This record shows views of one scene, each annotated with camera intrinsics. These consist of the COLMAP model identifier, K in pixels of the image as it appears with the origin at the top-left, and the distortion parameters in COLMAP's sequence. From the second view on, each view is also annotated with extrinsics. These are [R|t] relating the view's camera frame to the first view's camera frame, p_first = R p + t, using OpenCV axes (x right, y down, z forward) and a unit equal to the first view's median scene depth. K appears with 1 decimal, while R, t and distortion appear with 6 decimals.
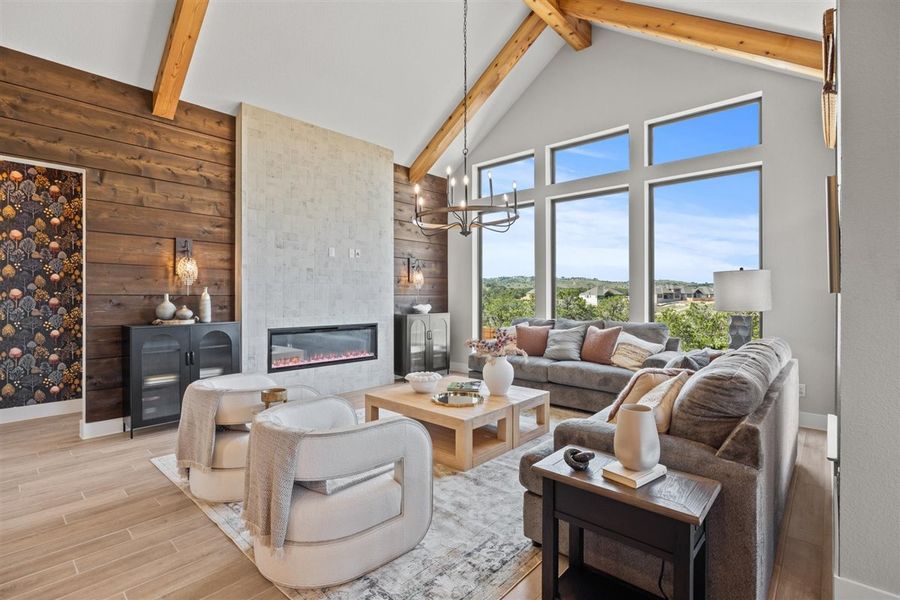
lens RADIAL K [[422.3, 0, 448.8], [0, 422.3, 295.7], [0, 0, 1]] dist [-0.000671, 0.000777]
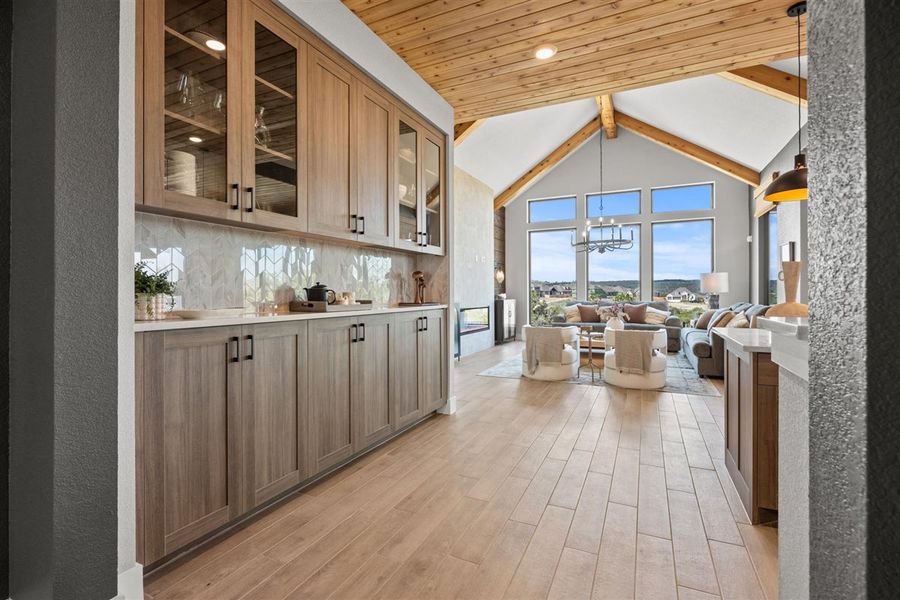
lens RADIAL K [[422.3, 0, 430.8], [0, 422.3, 294.0], [0, 0, 1]] dist [-0.000671, 0.000777]
pose [[0.961224, -0.006594, 0.275688, -1.022948], [0.007114, 0.999974, -0.000884, 0.030957], [-0.275675, 0.002811, 0.961247, -0.498424]]
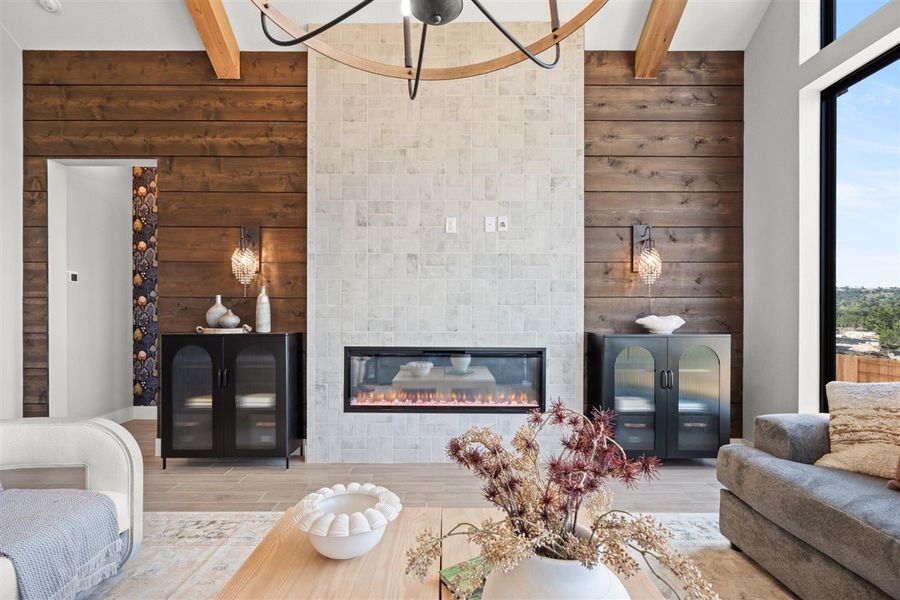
lens RADIAL K [[422.3, 0, 446.8], [0, 422.3, 315.8], [0, 0, 1]] dist [-0.000671, 0.000777]
pose [[0.678212, 0.005156, -0.734848, 0.189849], [-0.000726, 0.999980, 0.006347, 0.025797], [0.734866, -0.003771, 0.678202, 0.690617]]
